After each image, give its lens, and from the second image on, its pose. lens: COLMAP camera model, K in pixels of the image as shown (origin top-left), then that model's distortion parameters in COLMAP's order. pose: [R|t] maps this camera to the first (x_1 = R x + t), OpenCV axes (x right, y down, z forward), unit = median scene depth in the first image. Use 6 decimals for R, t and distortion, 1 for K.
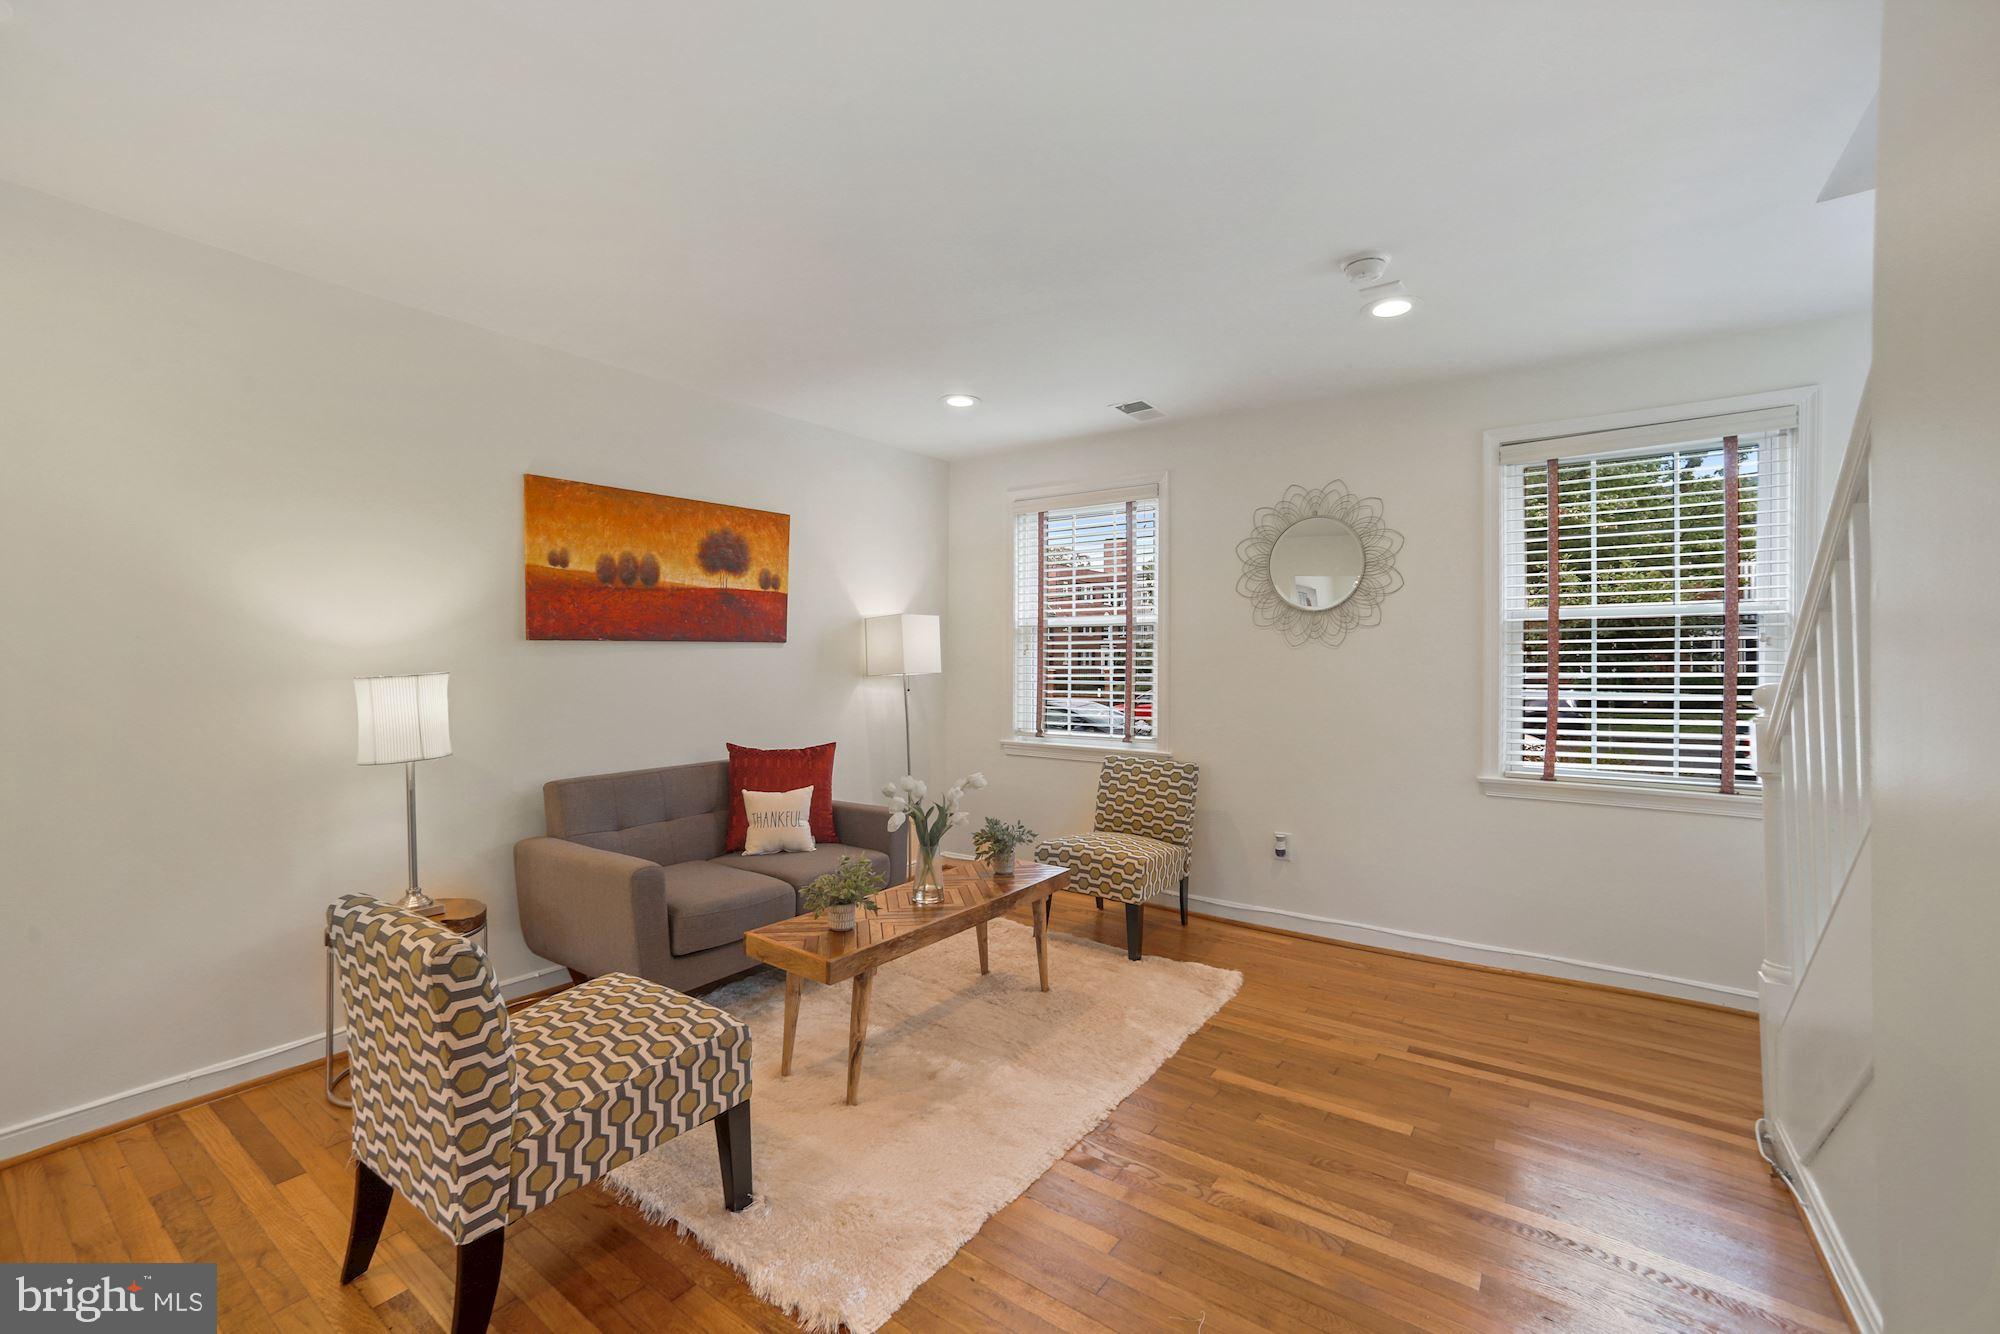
lens RADIAL K [[855.1, 0, 999.1], [0, 855.1, 645.8], [0, 0, 1]] dist [-0.065091, 0.024128]
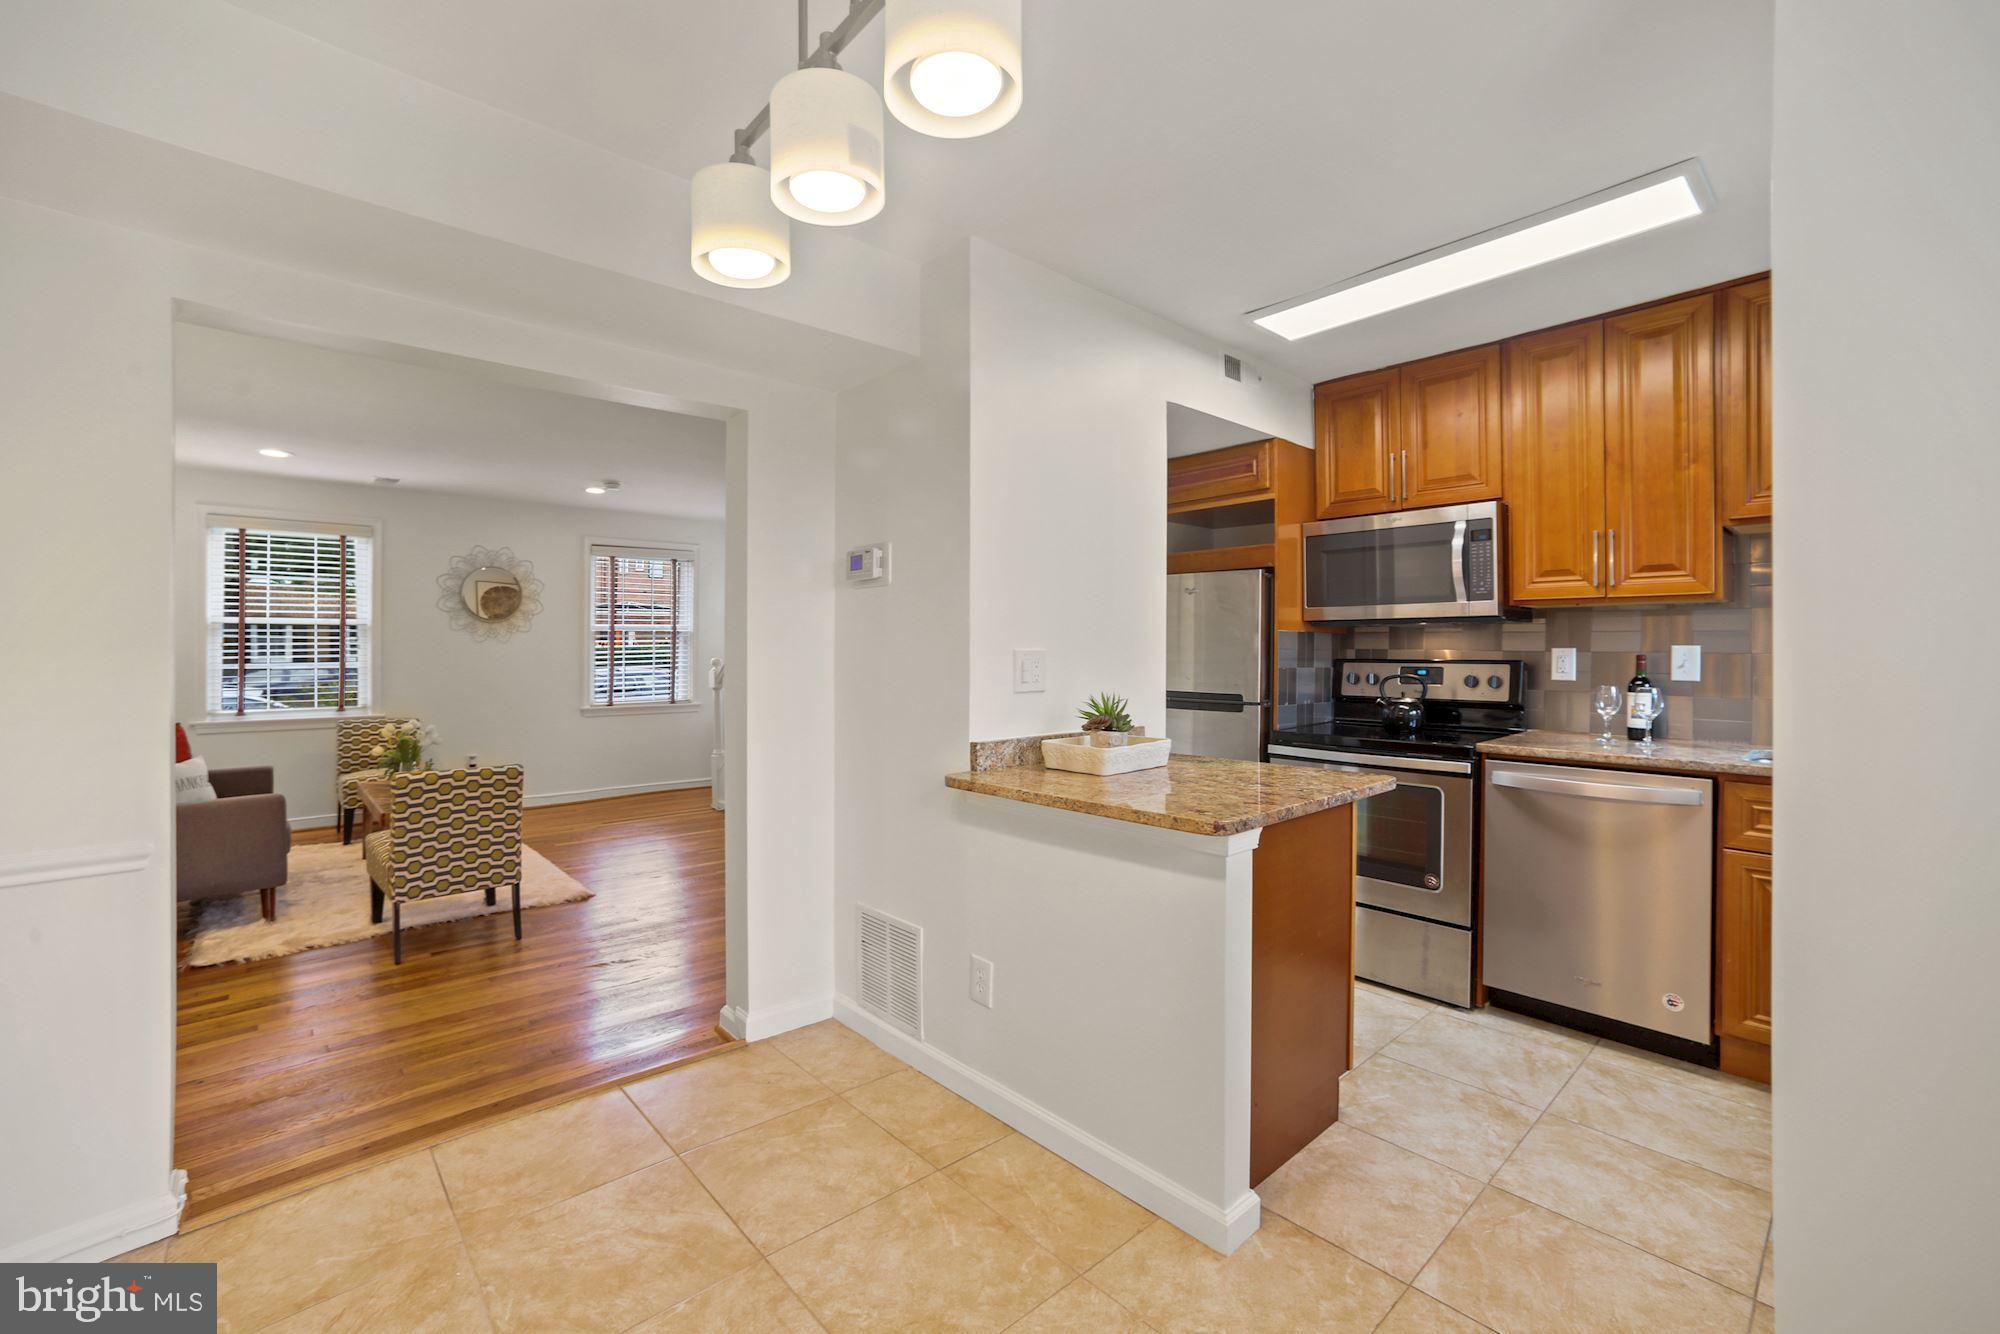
lens RADIAL K [[841.7, 0, 993.2], [0, 841.7, 644.1], [0, 0, 1]] dist [-0.058258, 0.025556]
pose [[0.212082, -0.000062, 0.977252, -1.112556], [-0.015350, 0.999876, 0.003395, -0.018171], [-0.977131, -0.015721, 0.212055, -0.369057]]
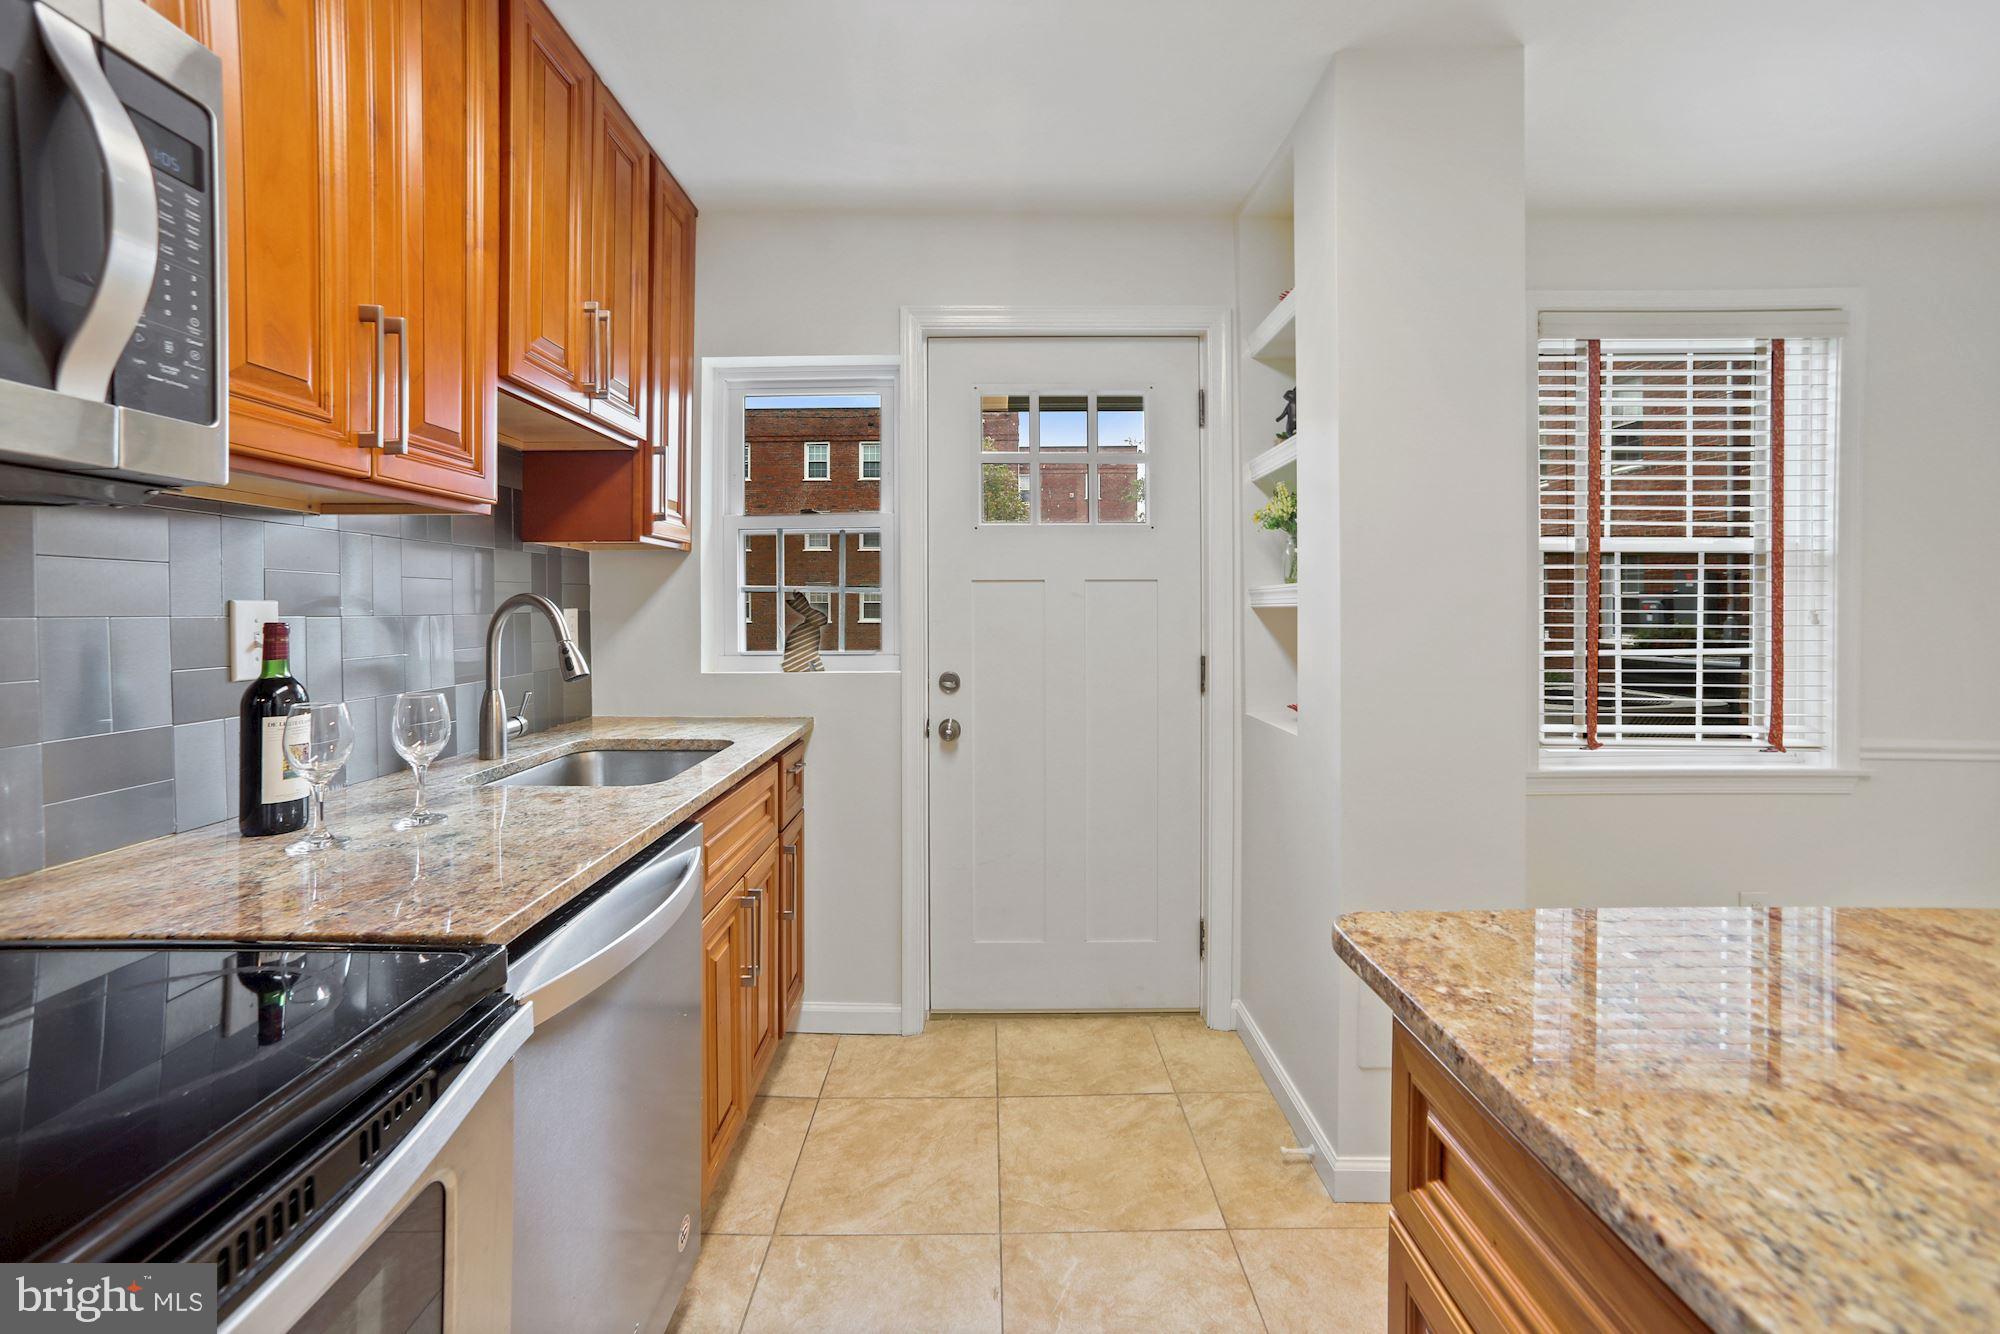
lens RADIAL K [[819.7, 0, 986.1], [0, 819.7, 610.0], [0, 0, 1]] dist [-0.038386, 0.019839]
pose [[-0.814247, -0.001188, -0.580517, -0.218222], [0.006214, 0.999923, -0.010762, -0.014347], [0.580485, -0.012370, -0.814177, -0.389342]]
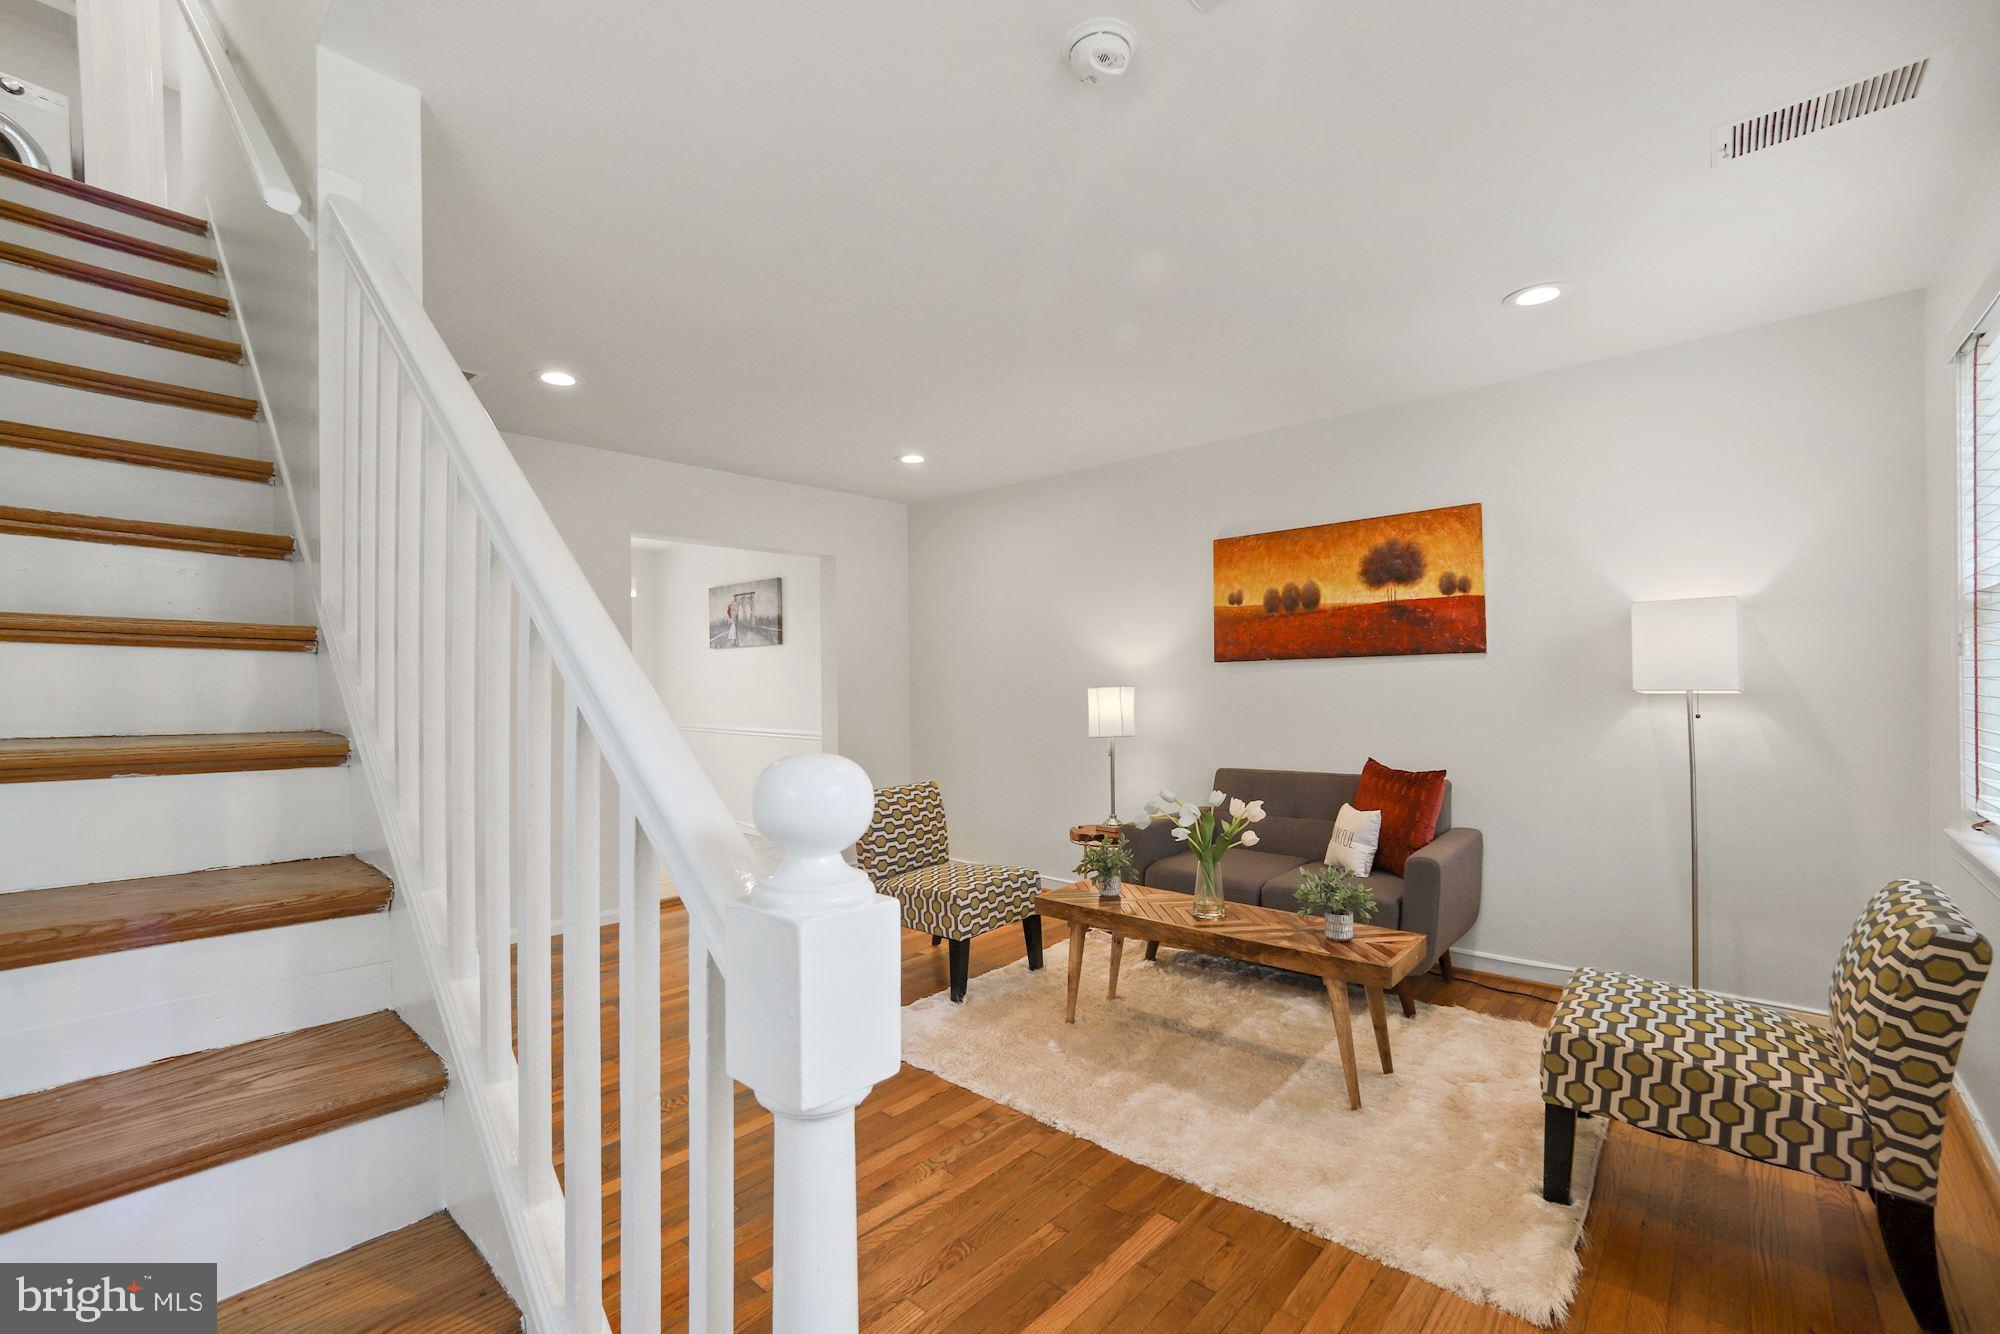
lens RADIAL K [[893.9, 0, 993.8], [0, 893.9, 675.9], [0, 0, 1]] dist [-0.053458, 0.038170]
pose [[-0.123350, -0.005580, -0.992347, 0.774750], [0.026760, 0.999602, -0.008947, 0.016109], [0.992002, -0.027659, -0.123152, 0.692850]]
